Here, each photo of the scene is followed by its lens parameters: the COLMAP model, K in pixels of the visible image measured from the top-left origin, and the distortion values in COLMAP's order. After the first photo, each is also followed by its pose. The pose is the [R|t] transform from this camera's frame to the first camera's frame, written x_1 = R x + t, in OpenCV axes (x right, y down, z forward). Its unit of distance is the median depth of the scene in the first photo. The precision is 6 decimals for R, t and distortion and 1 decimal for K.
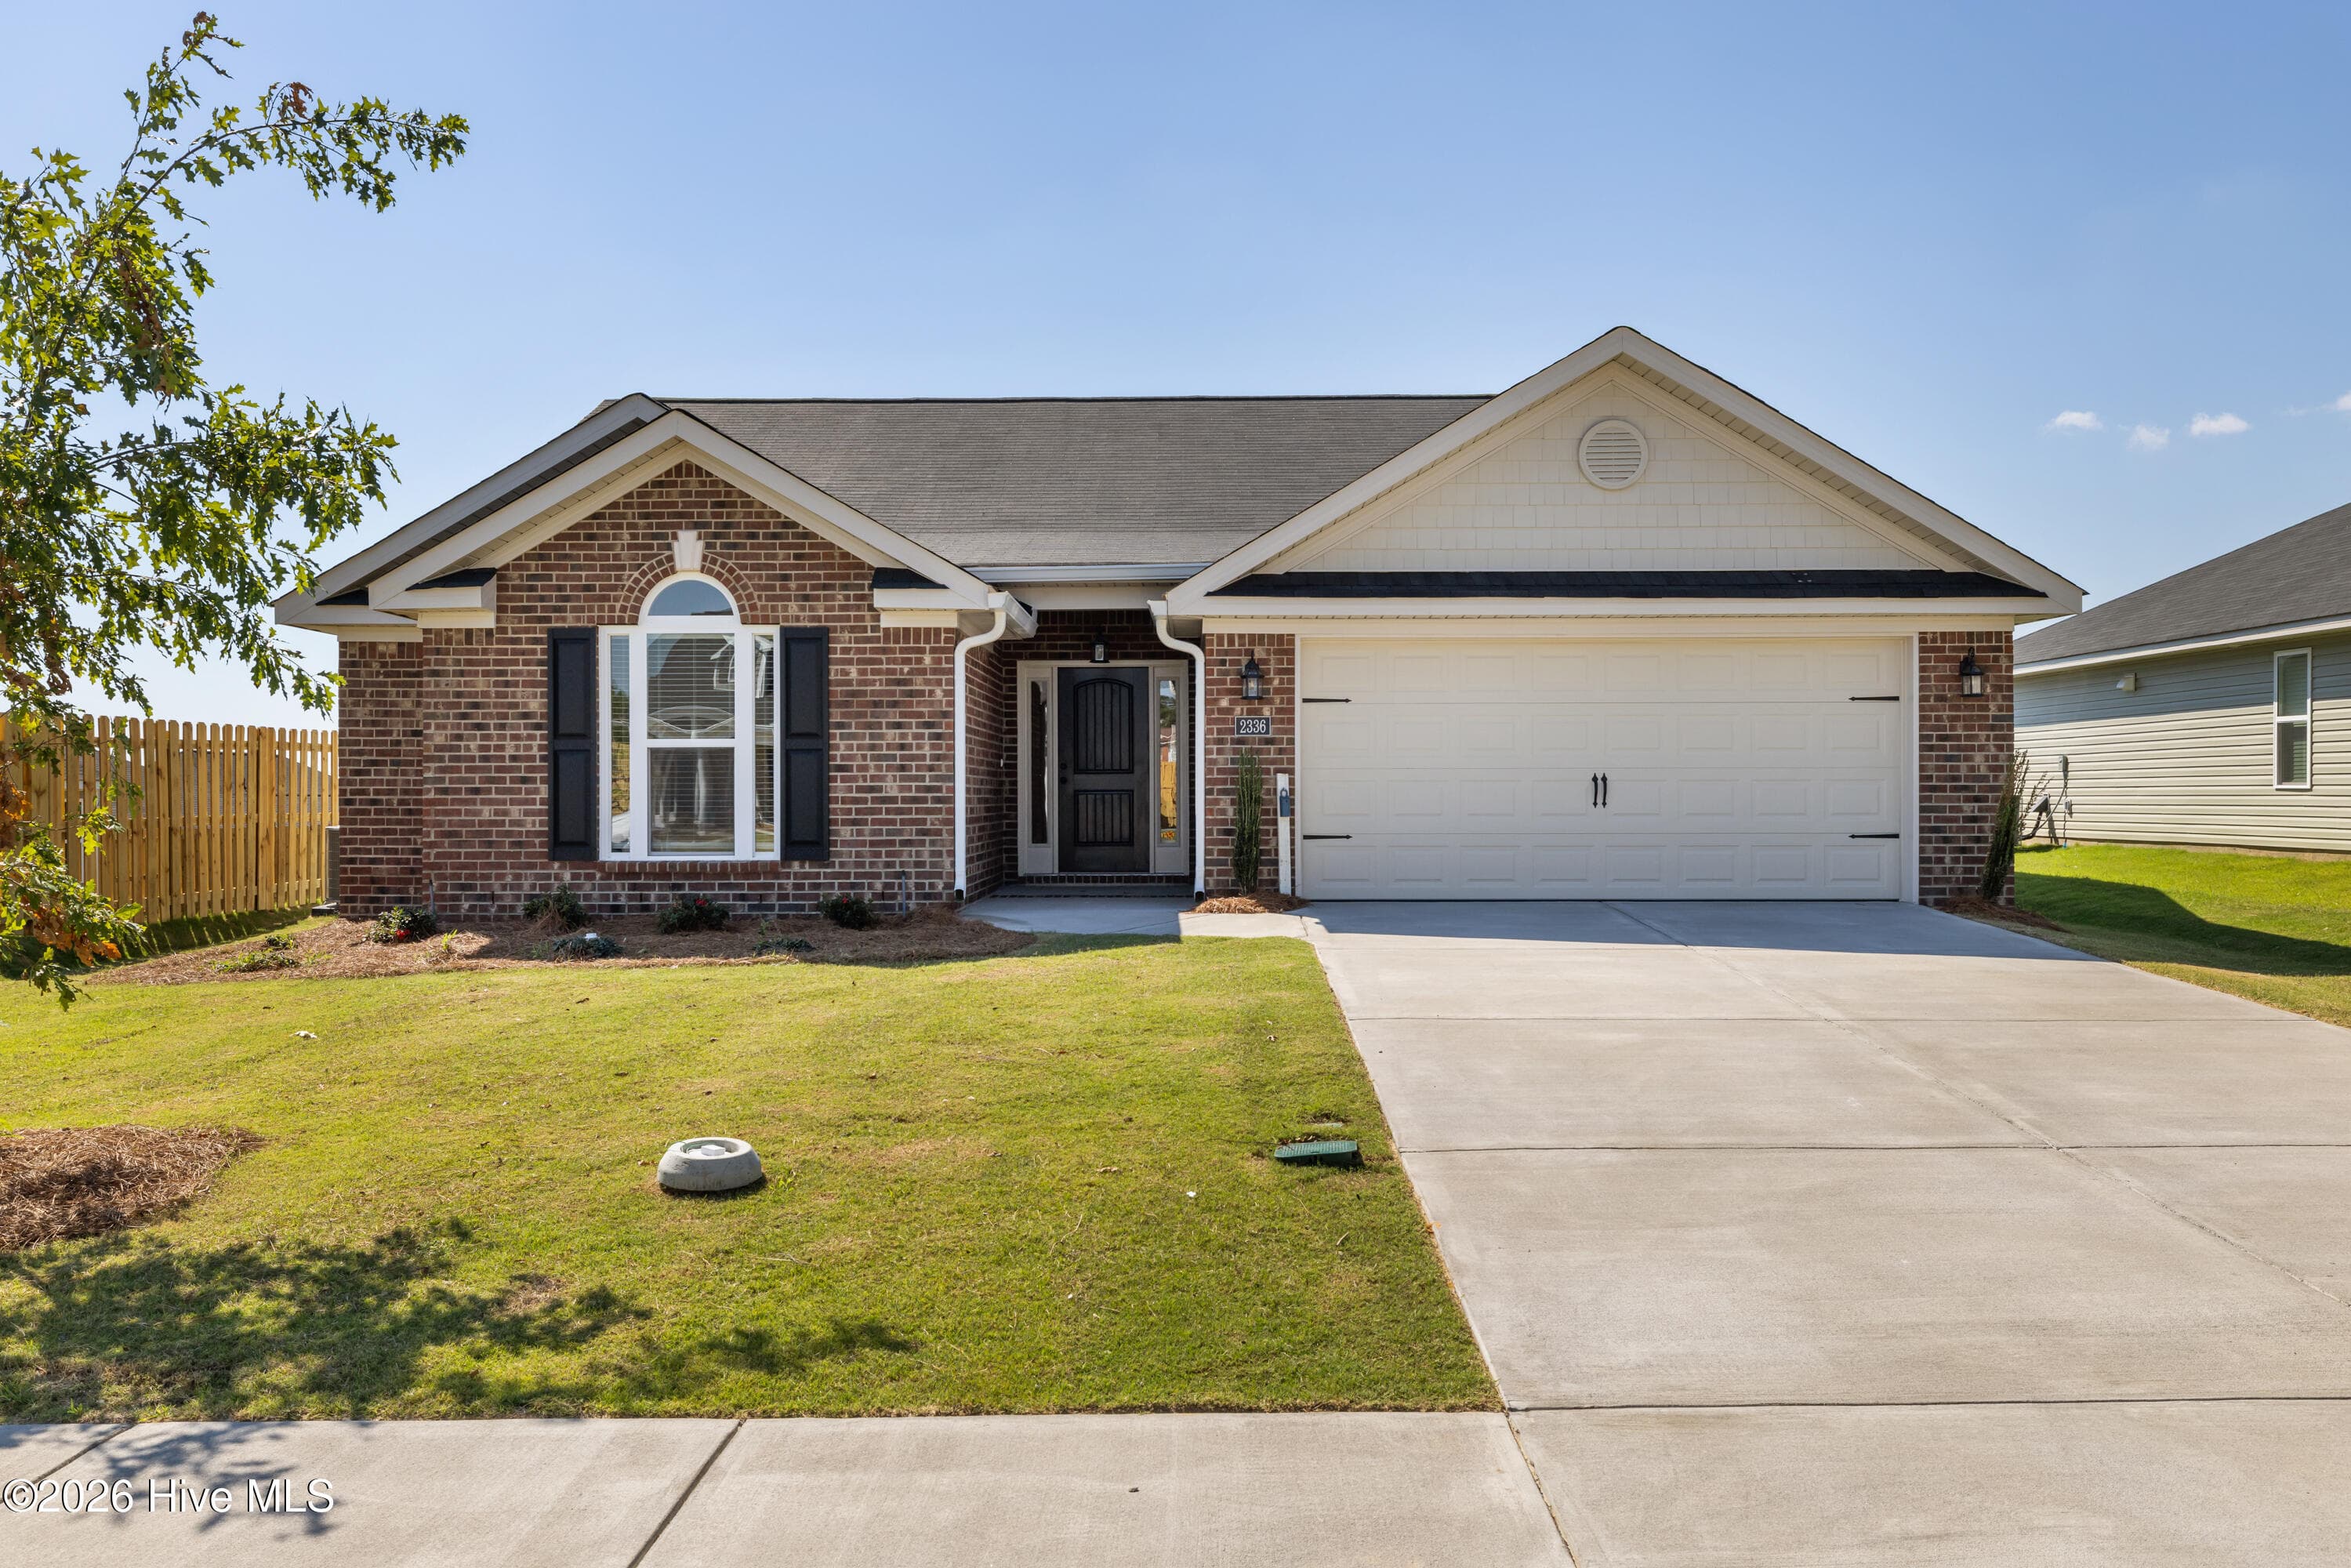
lens RADIAL K [[1871.7, 0, 1175.5], [0, 1871.7, 784.0], [0, 0, 1]] dist [0.005291, -0.034155]
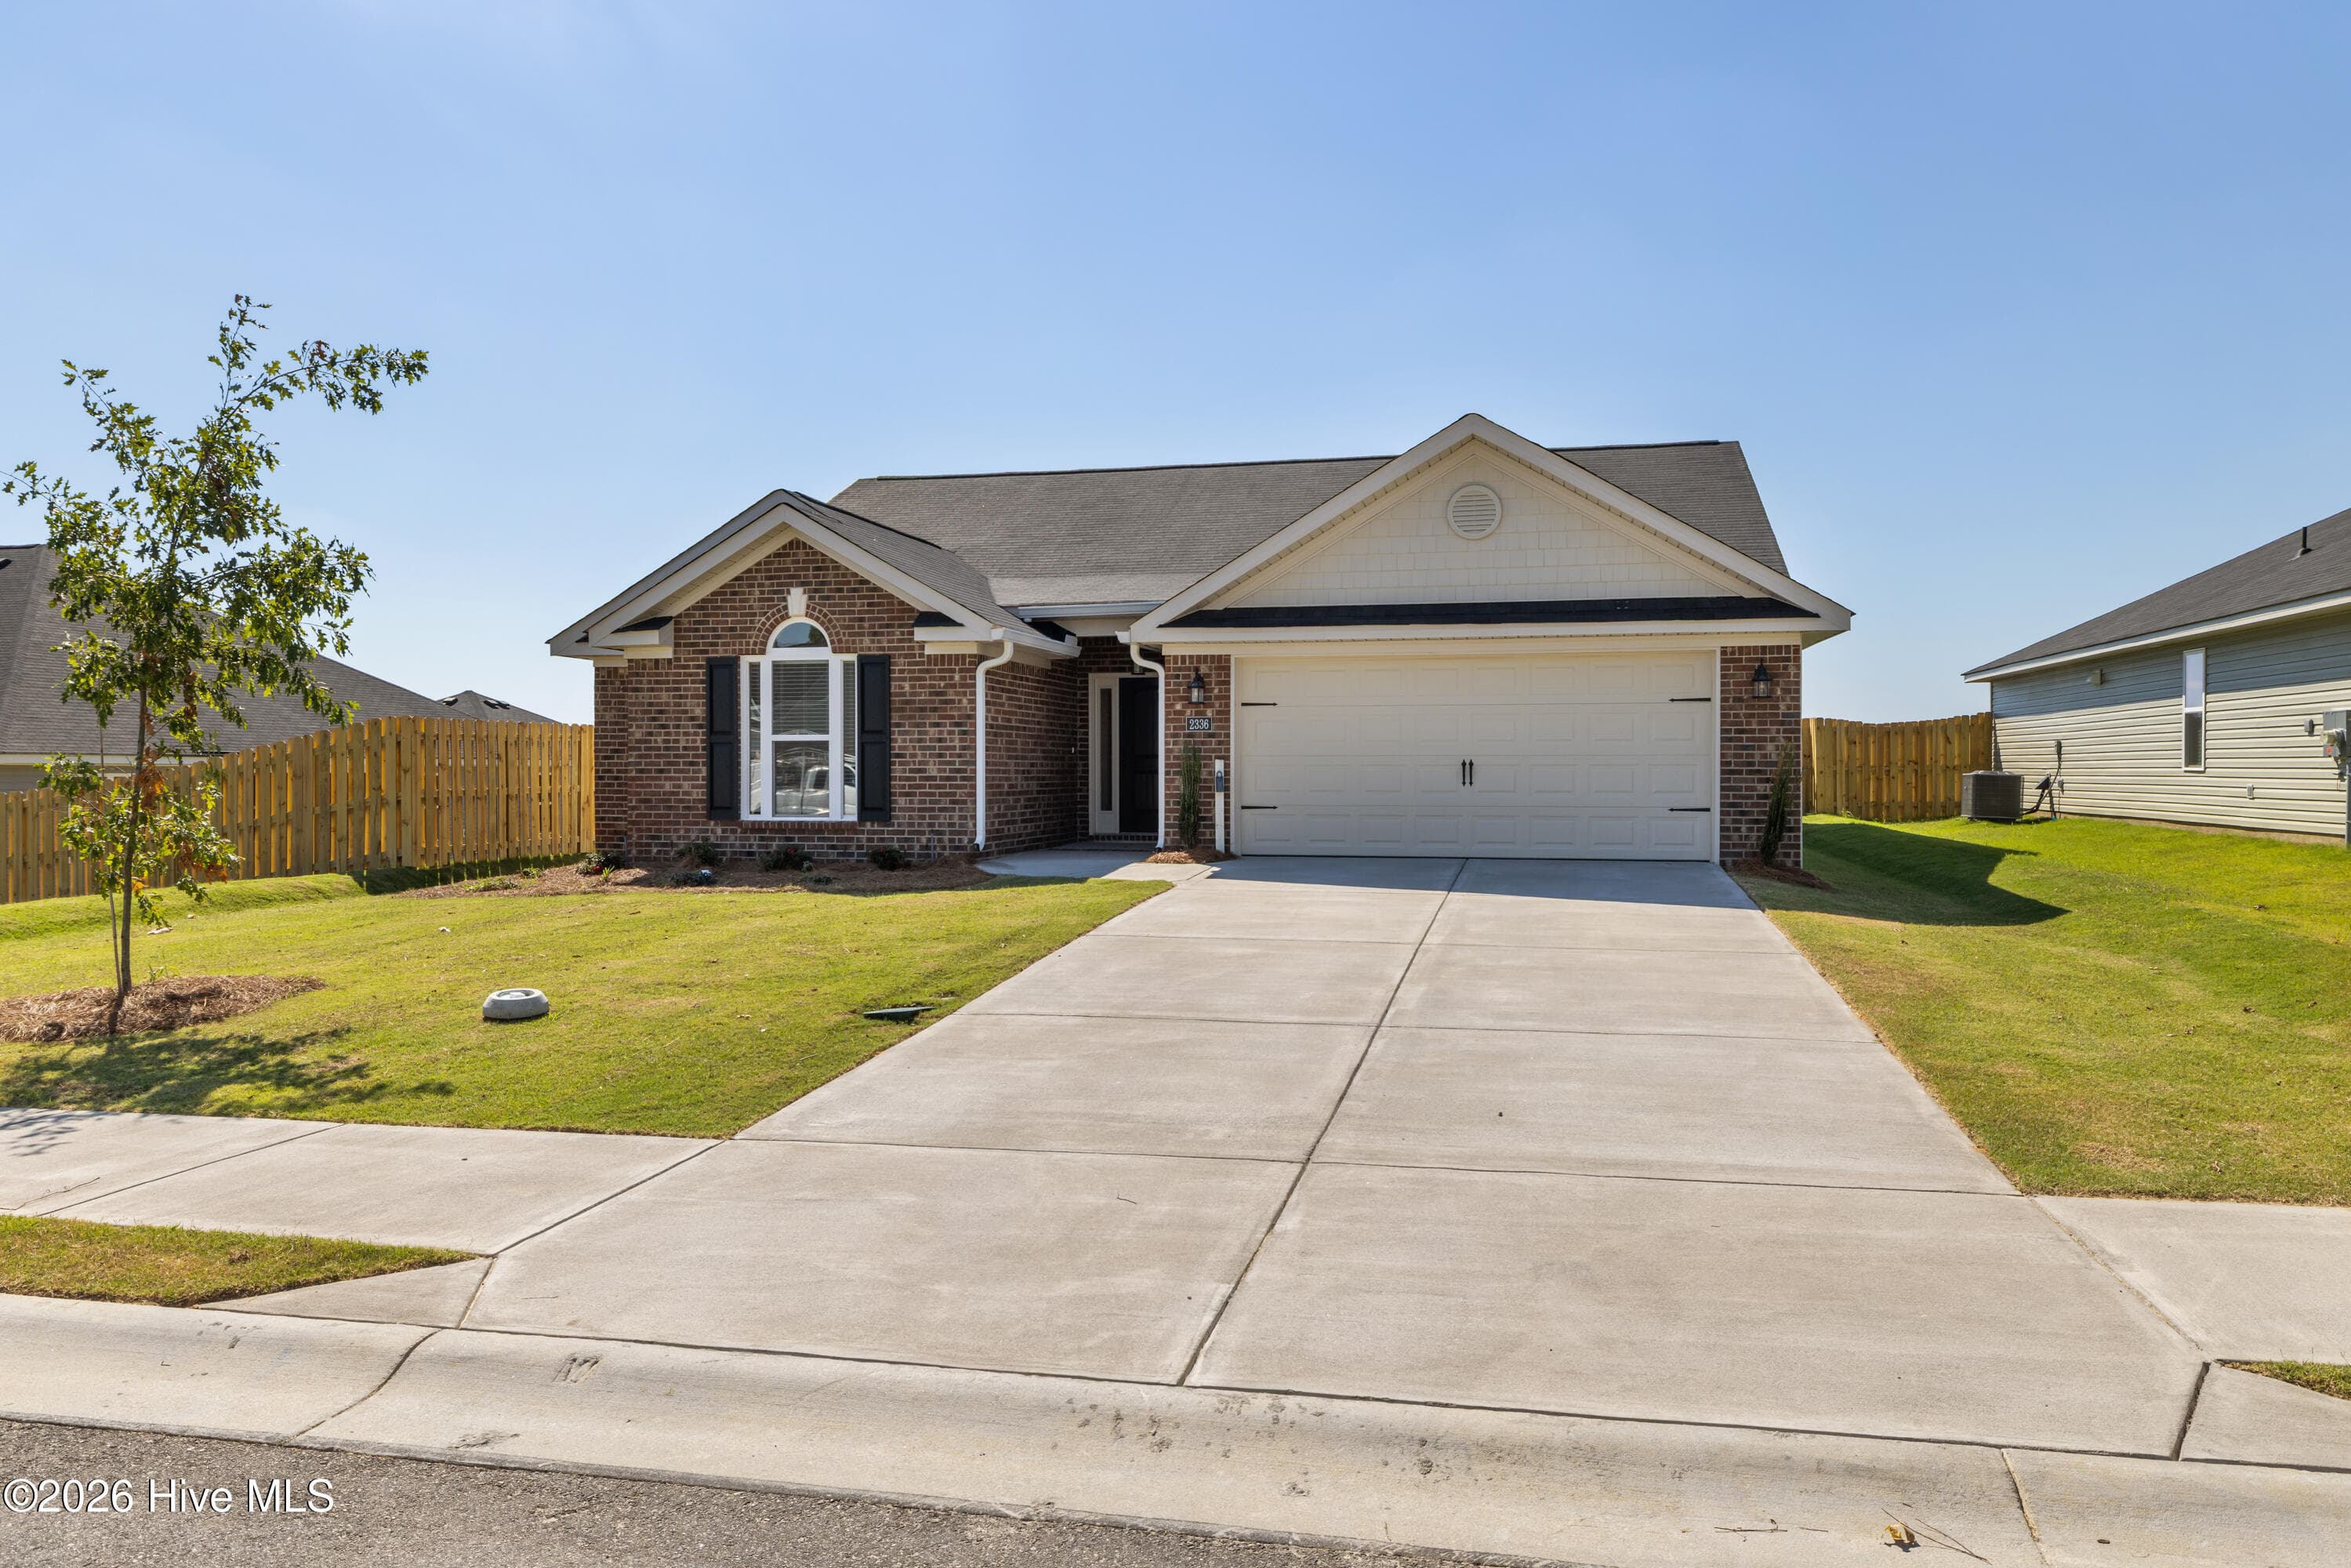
lens RADIAL K [[1573.8, 0, 1191.5], [0, 1573.8, 775.3], [0, 0, 1]] dist [0.003829, -0.002924]
pose [[0.978755, 0.003154, -0.205008, 0.275907], [-0.001013, 0.999944, 0.010547, -0.006322], [0.205030, -0.010116, 0.978703, -0.105255]]
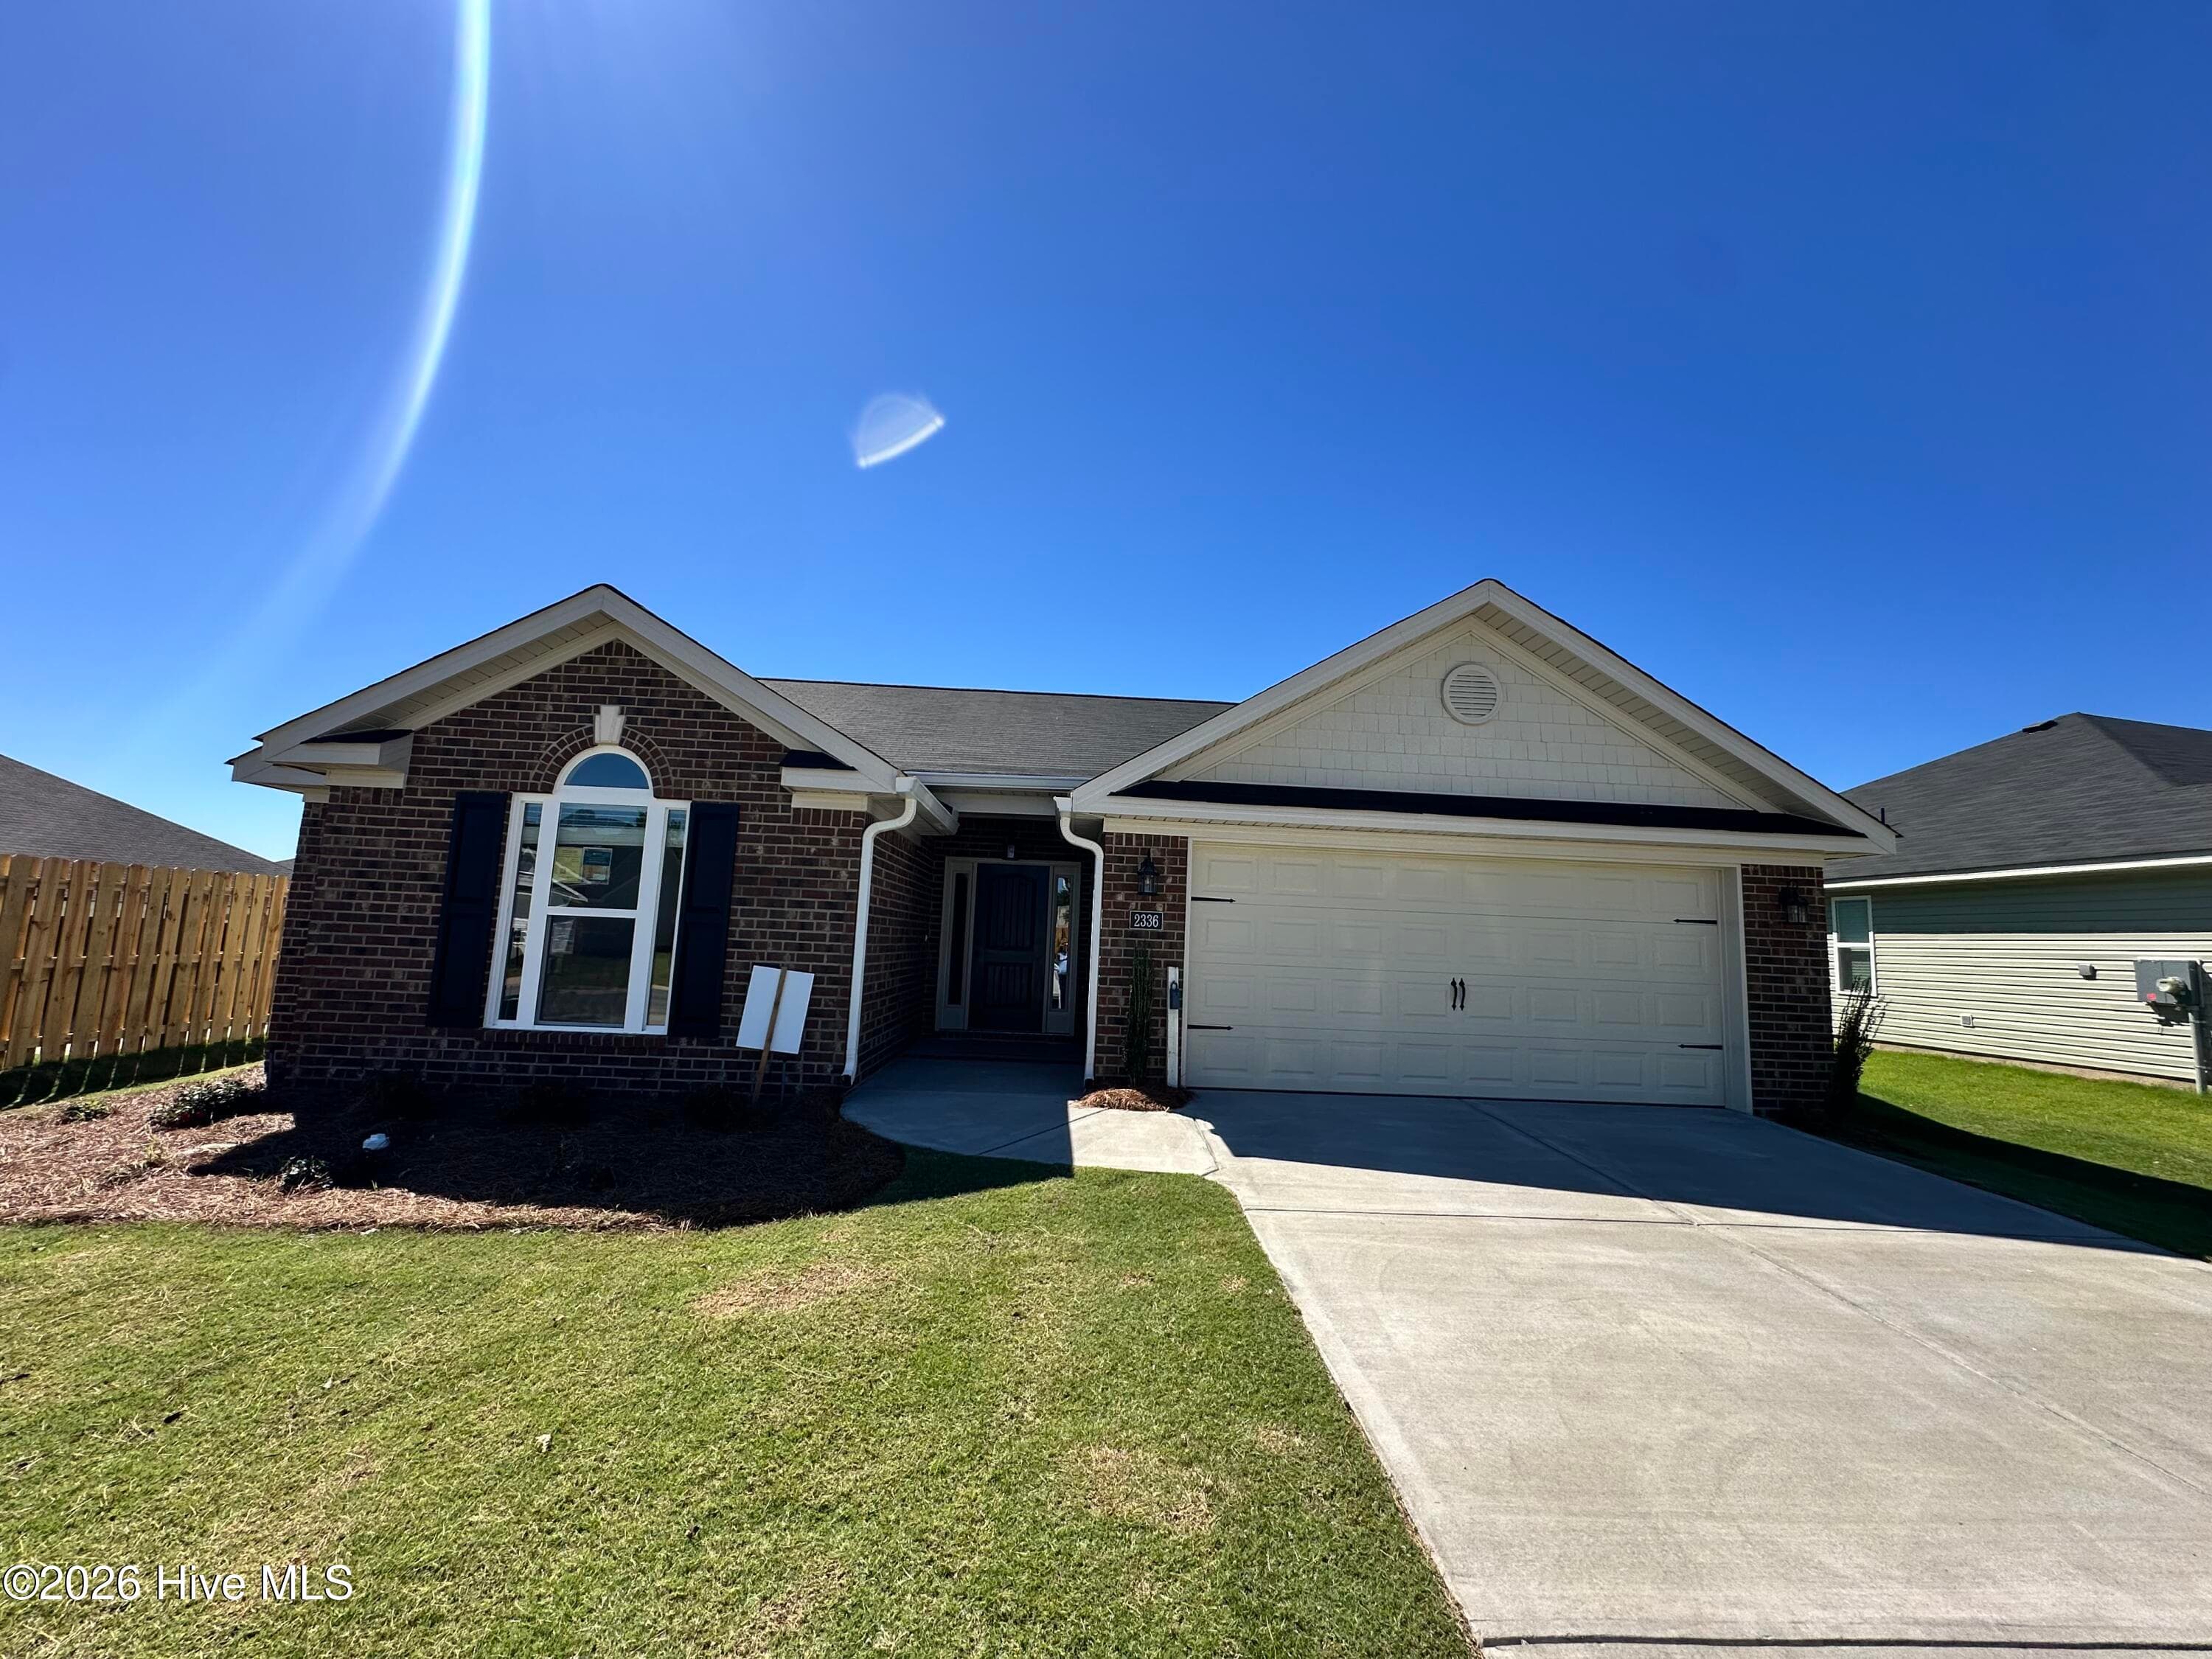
lens RADIAL K [[886.5, 0, 1096.7], [0, 886.5, 827.5], [0, 0, 1]] dist [0.002092, 0.000467]
pose [[0.998010, 0.050402, 0.037885, -0.008837], [-0.045376, 0.991310, -0.123469, -0.020552], [-0.043779, 0.121504, 0.991625, 0.512449]]
